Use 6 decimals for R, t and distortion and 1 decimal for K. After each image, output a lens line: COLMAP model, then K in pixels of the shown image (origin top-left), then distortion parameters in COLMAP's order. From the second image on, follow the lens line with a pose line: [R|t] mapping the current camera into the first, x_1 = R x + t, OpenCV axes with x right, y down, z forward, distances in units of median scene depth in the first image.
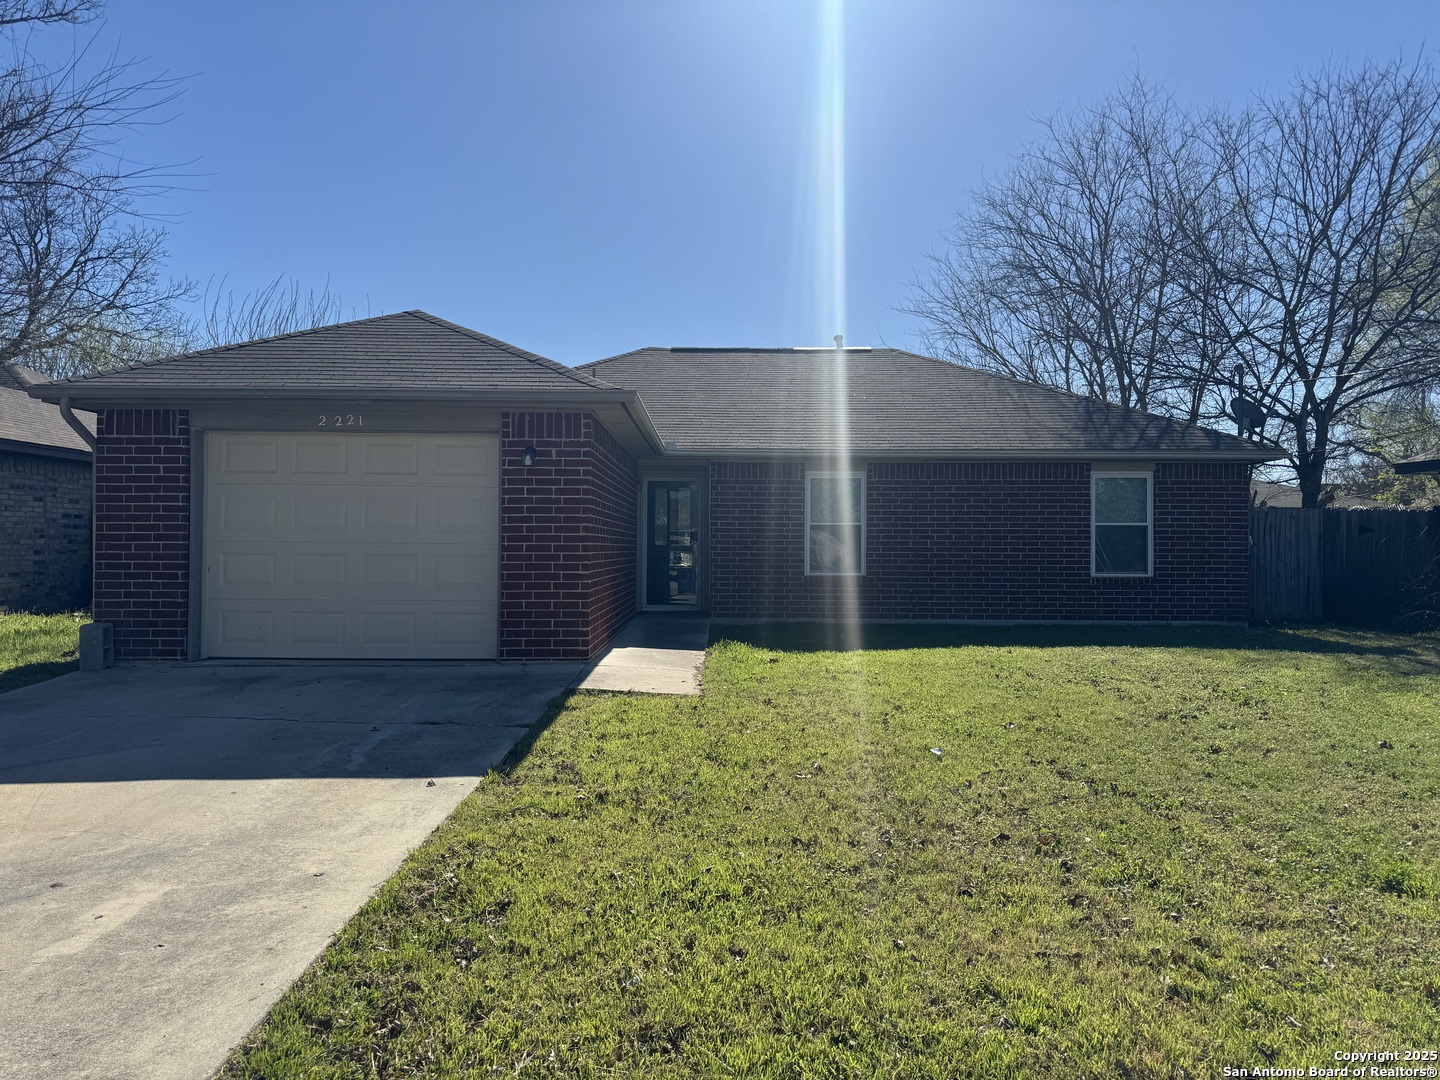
lens RADIAL K [[1003.3, 0, 713.4], [0, 1003.3, 540.2], [0, 0, 1]] dist [0.048178, -0.021723]
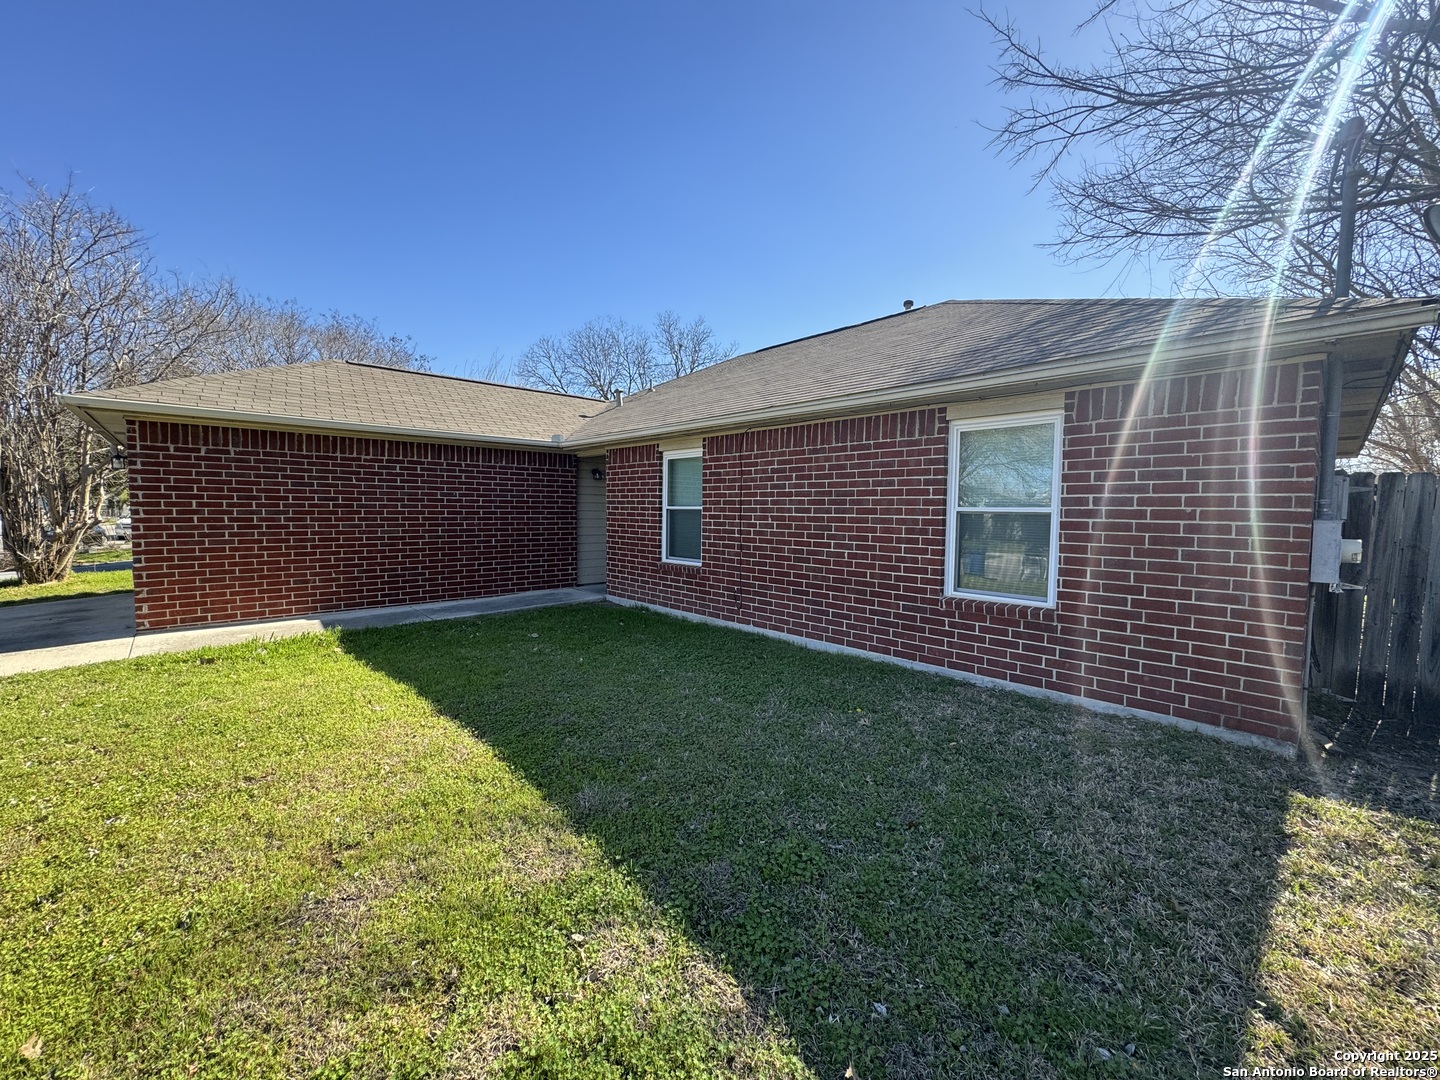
lens RADIAL K [[575.8, 0, 722.8], [0, 575.8, 542.5], [0, 0, 1]] dist [-0.003831, 0.000470]
pose [[0.685879, 0.045097, -0.726317, 0.536311], [-0.000536, 0.998109, 0.061466, -0.017473], [0.727715, -0.041769, 0.684607, 0.669028]]
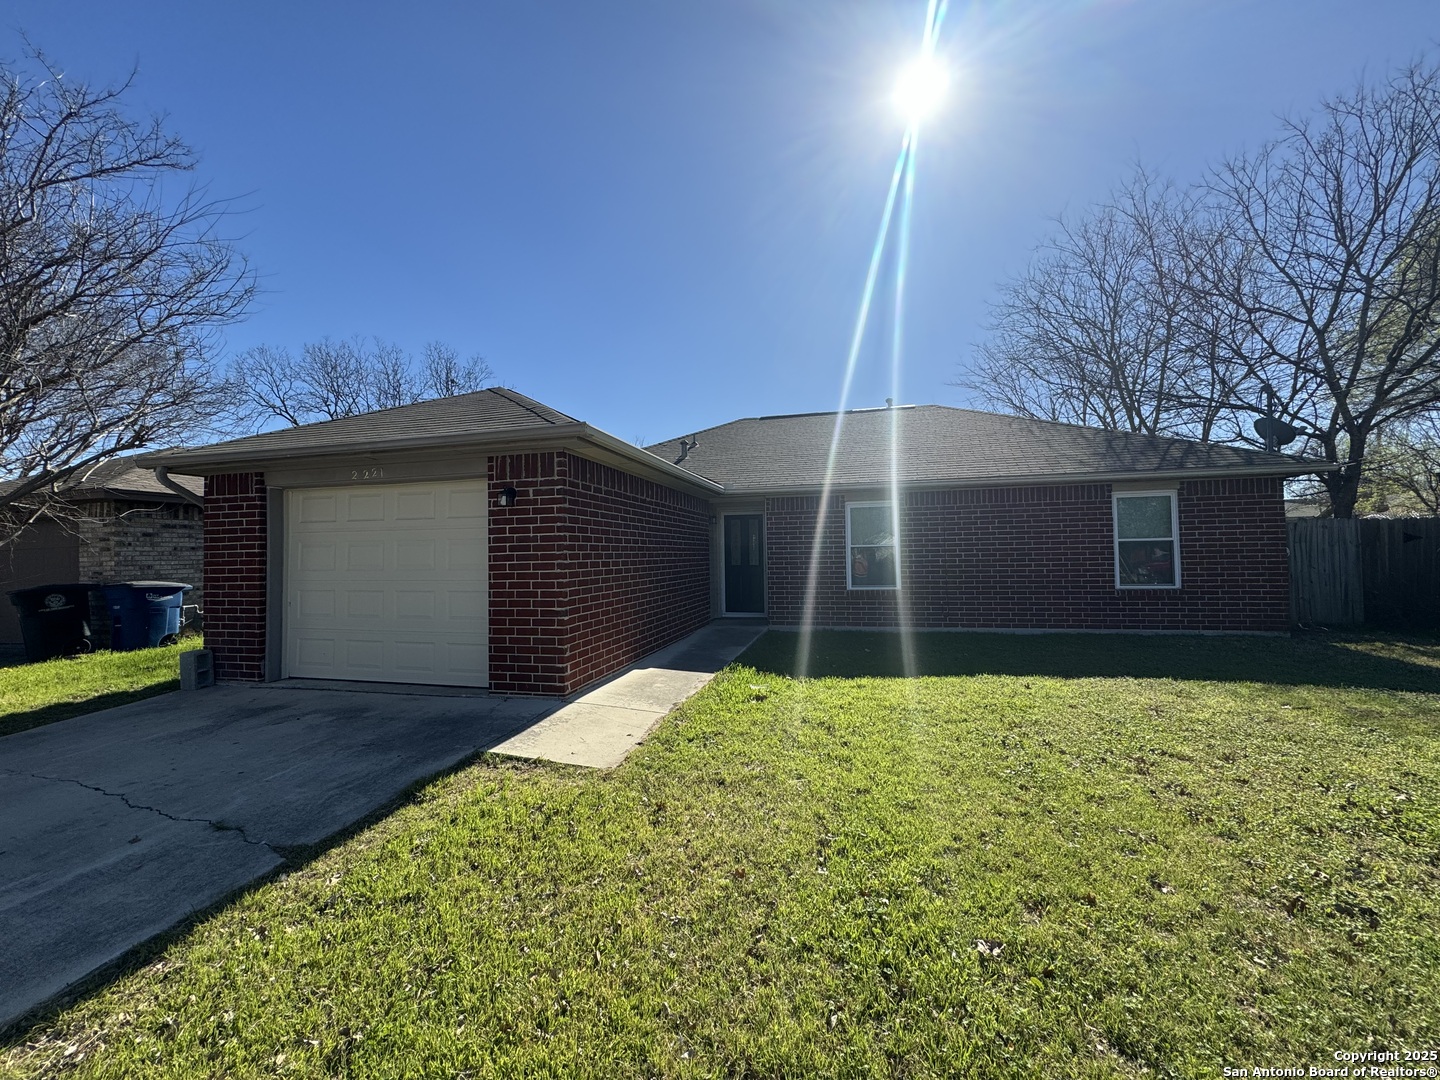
lens RADIAL K [[575.8, 0, 717.6], [0, 575.8, 542.9], [0, 0, 1]] dist [-0.003831, 0.000470]
pose [[0.972126, -0.026700, -0.232935, 0.102792], [0.023724, 0.999597, -0.015571, -0.013711], [0.233257, 0.009611, 0.972368, 0.299233]]
